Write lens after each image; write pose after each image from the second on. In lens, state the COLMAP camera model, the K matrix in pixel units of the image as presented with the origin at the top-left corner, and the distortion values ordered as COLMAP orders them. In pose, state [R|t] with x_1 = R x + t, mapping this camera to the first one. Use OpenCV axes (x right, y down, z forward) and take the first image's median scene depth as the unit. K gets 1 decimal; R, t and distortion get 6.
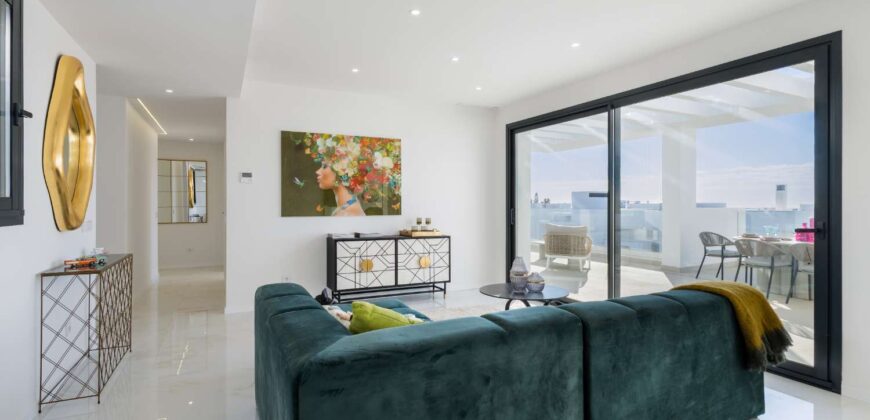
lens RADIAL K [[428.7, 0, 405.1], [0, 428.7, 205.8], [0, 0, 1]] dist [-0.000369, -0.000610]
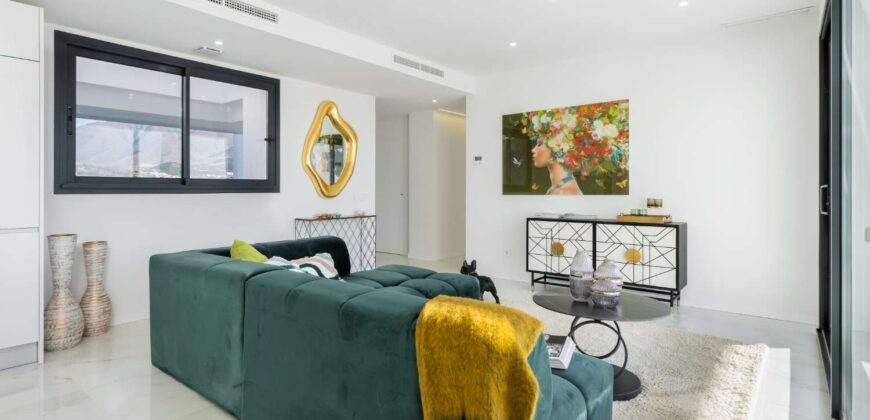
lens RADIAL K [[428.7, 0, 401.2], [0, 428.7, 189.4], [0, 0, 1]] dist [-0.000369, -0.000610]
pose [[0.399740, -0.001493, -0.916627, 0.577403], [-0.000561, 0.999998, -0.001873, 0.013788], [0.916628, 0.001263, 0.399739, 0.315953]]
